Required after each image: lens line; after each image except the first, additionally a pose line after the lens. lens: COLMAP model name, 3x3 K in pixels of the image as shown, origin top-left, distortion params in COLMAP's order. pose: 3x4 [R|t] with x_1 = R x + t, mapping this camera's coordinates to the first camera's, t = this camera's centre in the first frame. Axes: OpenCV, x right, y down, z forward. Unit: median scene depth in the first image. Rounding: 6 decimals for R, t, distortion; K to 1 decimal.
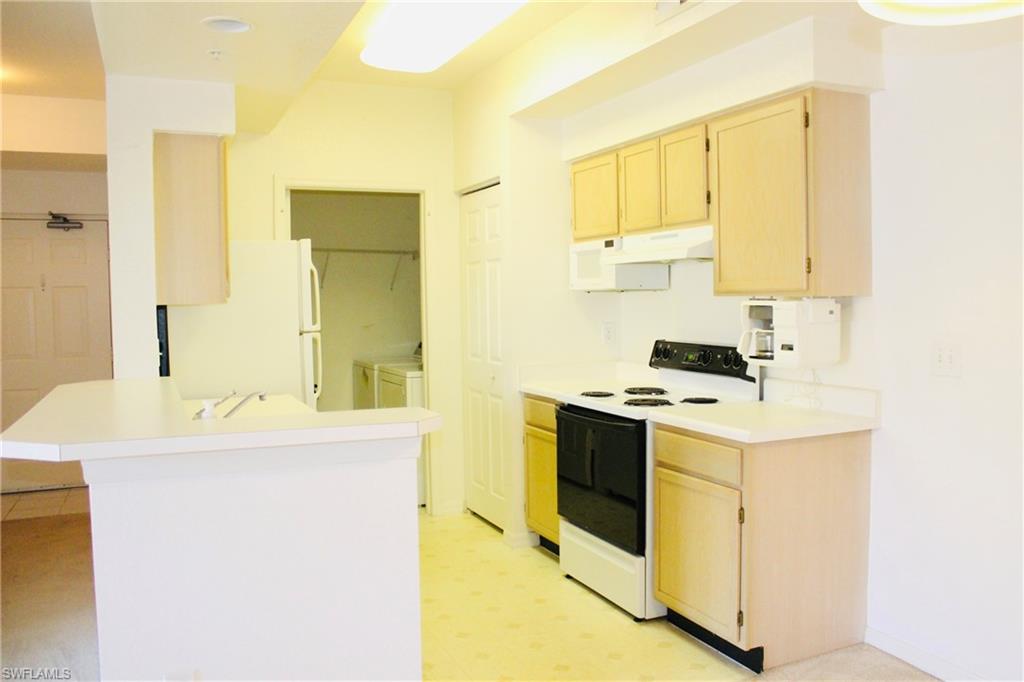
lens RADIAL K [[865.8, 0, 512.0], [0, 865.8, 341.0], [0, 0, 1]] dist [-0.116459, 0.010791]
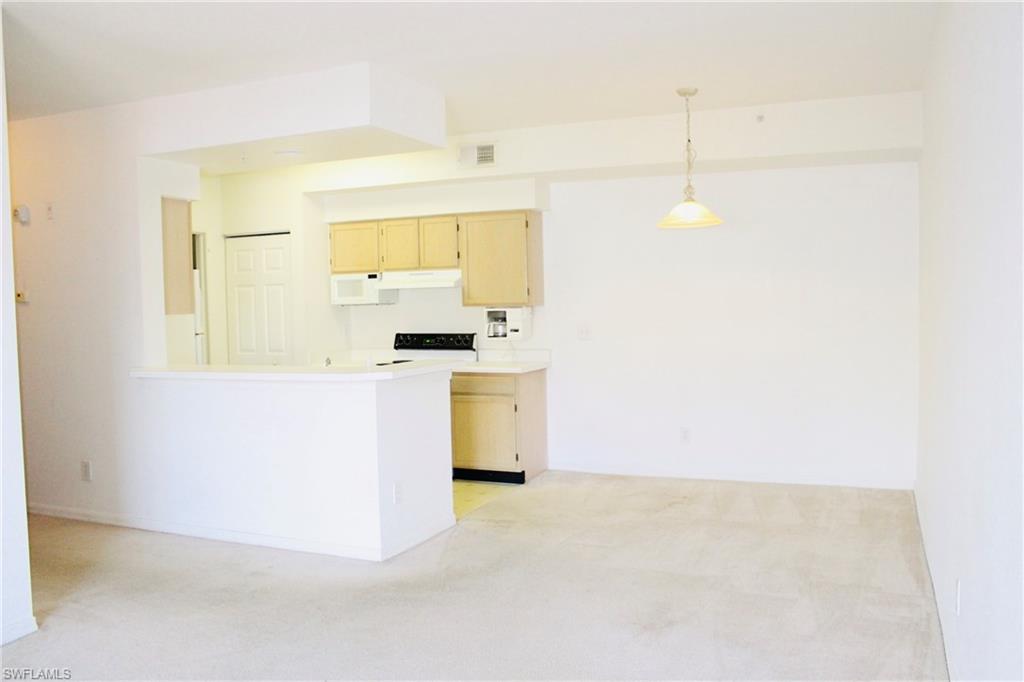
lens RADIAL K [[865.8, 0, 512.0], [0, 865.8, 341.0], [0, 0, 1]] dist [-0.116459, 0.010791]
pose [[0.748035, -0.030750, 0.662946, -0.890545], [0.042940, 0.999075, -0.002110, 0.030505], [-0.662268, 0.030045, 0.748664, -0.475170]]
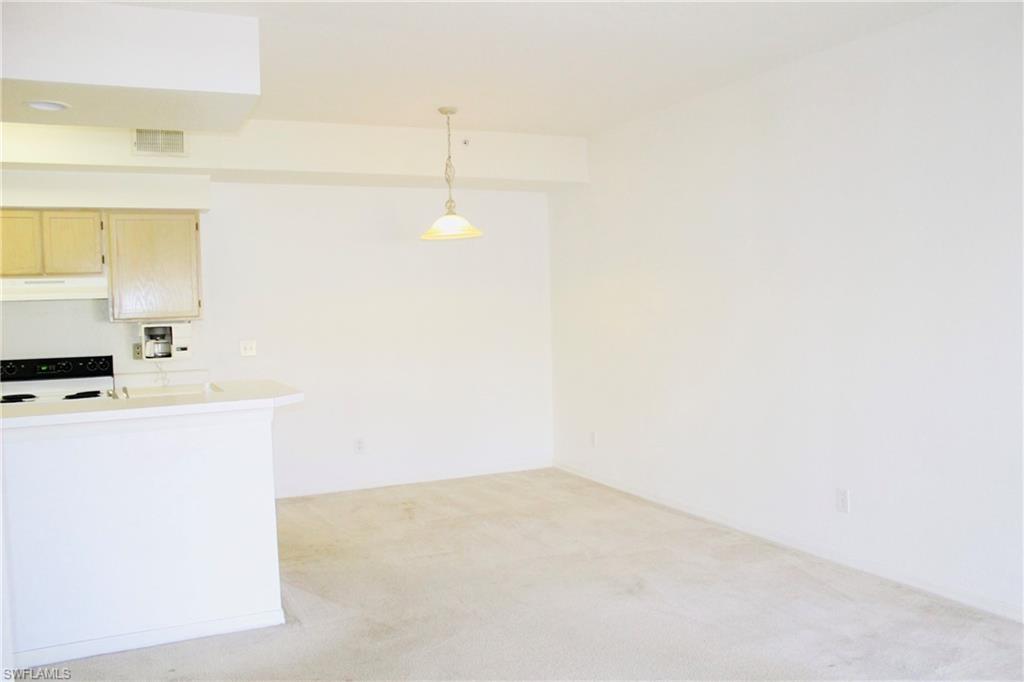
lens RADIAL K [[865.8, 0, 512.0], [0, 865.8, 341.0], [0, 0, 1]] dist [-0.116459, 0.010791]
pose [[-0.017294, -0.022575, 0.999596, -1.210950], [0.080481, 0.996470, 0.023897, 0.003159], [-0.996606, 0.080862, -0.015416, 0.274384]]
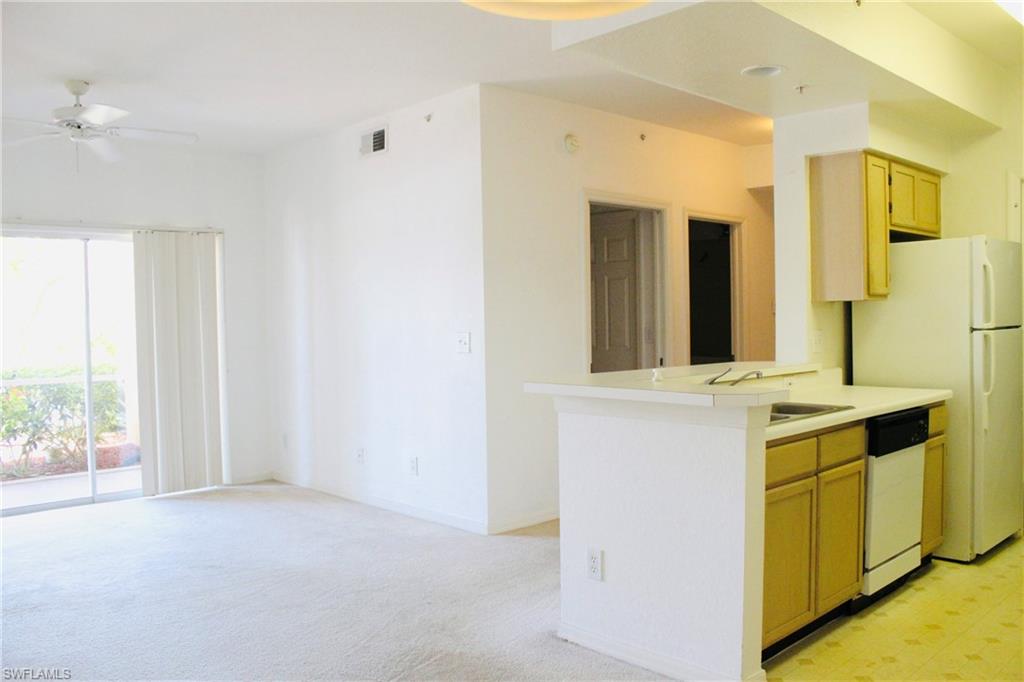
lens RADIAL K [[865.8, 0, 512.0], [0, 865.8, 341.0], [0, 0, 1]] dist [-0.116459, 0.010791]
pose [[0.317849, 0.042461, -0.947190, 0.560606], [-0.034199, 0.998860, 0.033302, -0.011787], [0.947524, 0.021808, 0.318939, 0.206771]]
